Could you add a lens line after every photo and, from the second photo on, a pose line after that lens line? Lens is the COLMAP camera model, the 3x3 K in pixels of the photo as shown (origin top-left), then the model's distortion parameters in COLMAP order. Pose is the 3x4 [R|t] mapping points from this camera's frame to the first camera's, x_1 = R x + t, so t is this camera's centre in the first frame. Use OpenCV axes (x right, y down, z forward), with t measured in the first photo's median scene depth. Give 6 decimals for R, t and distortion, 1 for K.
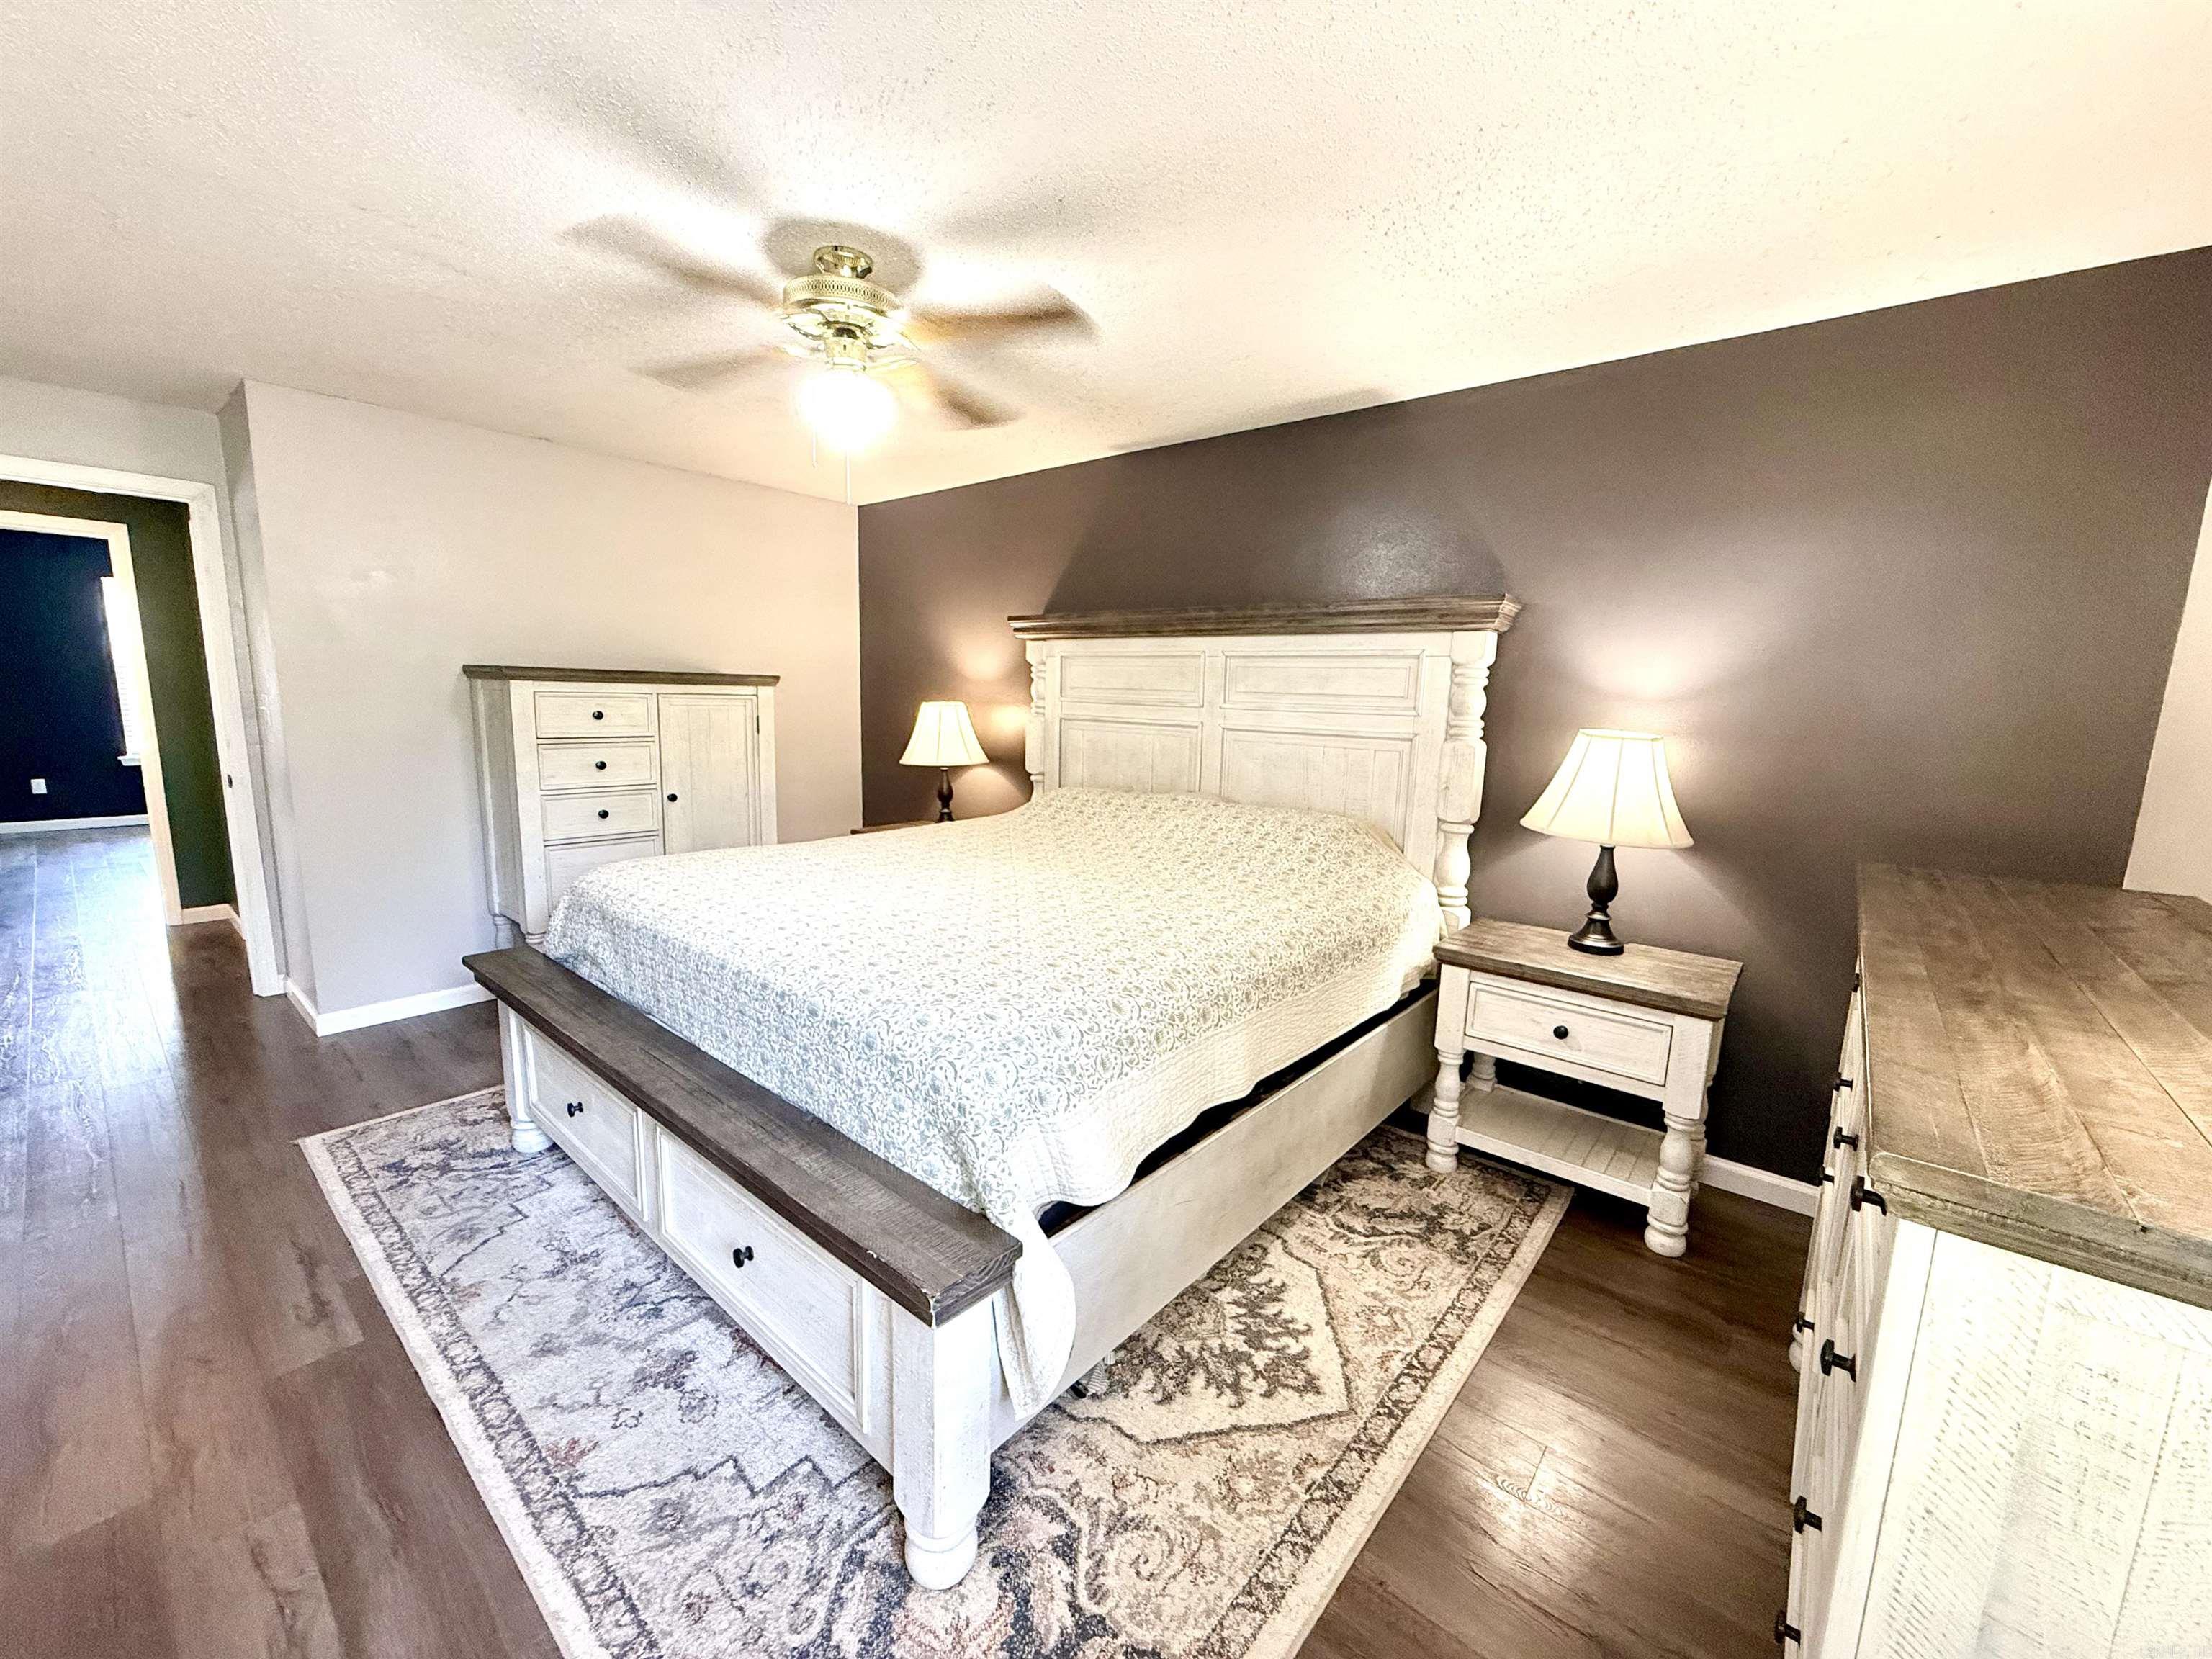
lens RADIAL K [[883.5, 0, 1103.4], [0, 883.5, 837.0], [0, 0, 1]] dist [-0.006035, -0.000034]
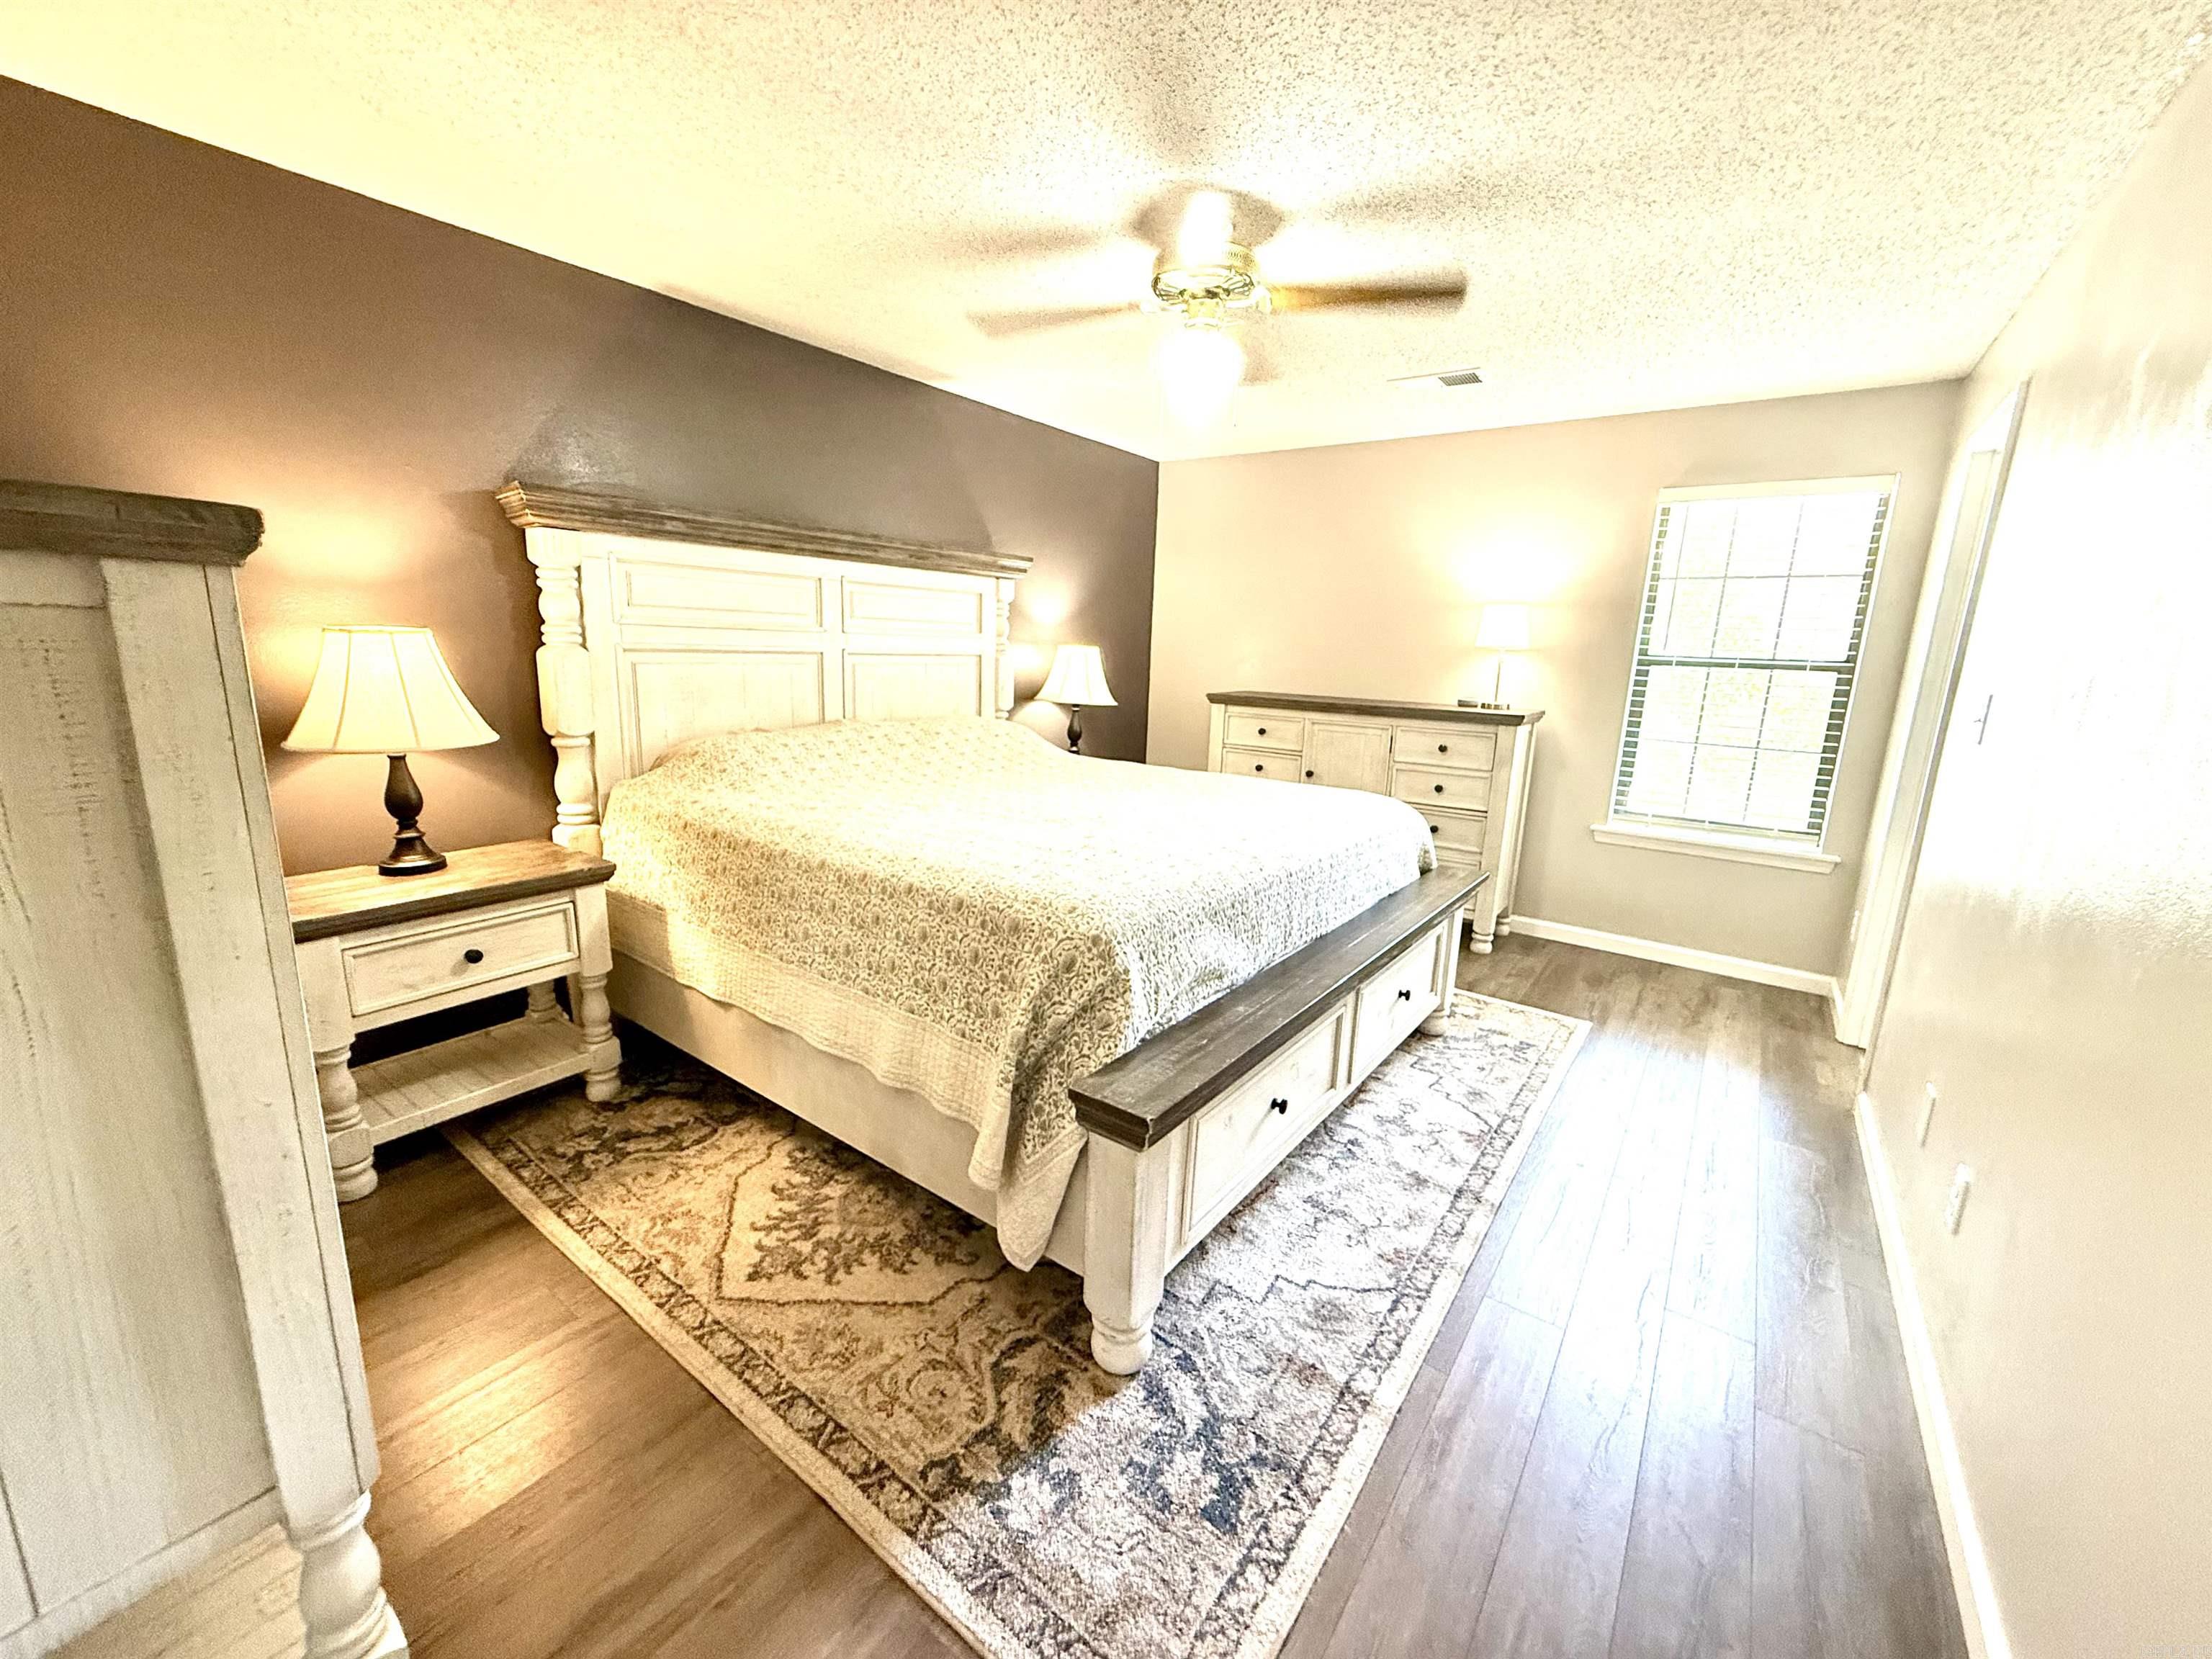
lens RADIAL K [[883.5, 0, 1102.4], [0, 883.5, 818.2], [0, 0, 1]] dist [-0.006035, -0.000034]
pose [[-0.062520, -0.234832, 0.970023, -1.253803], [0.121978, 0.962841, 0.240955, -0.200355], [-0.990562, 0.133386, -0.031553, 1.043540]]
